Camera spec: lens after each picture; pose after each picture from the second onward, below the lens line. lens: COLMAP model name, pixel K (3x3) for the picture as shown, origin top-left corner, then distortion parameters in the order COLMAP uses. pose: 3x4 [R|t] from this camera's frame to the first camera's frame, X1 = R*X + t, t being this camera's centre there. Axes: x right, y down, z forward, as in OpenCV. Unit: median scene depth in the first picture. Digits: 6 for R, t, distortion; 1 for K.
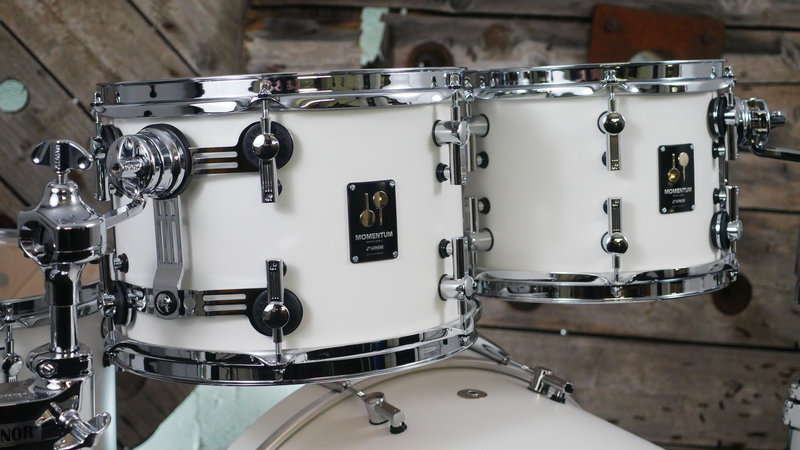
lens RADIAL K [[1451.1, 0, 401.4], [0, 1451.1, 224.8], [0, 0, 1]] dist [0.014306, 0.000000]
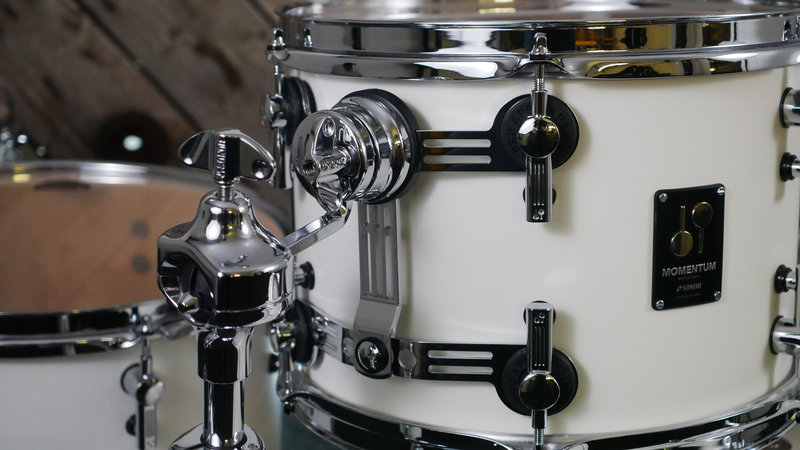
lens RADIAL K [[1451.1, 0, 398.6], [0, 1451.1, 225.2], [0, 0, 1]] dist [0.014306, 0.000000]
pose [[0.994398, 0.045402, -0.095452, -0.089023], [-0.034917, 0.993453, 0.108779, -0.080129], [0.099766, -0.104837, 0.989473, 0.344133]]
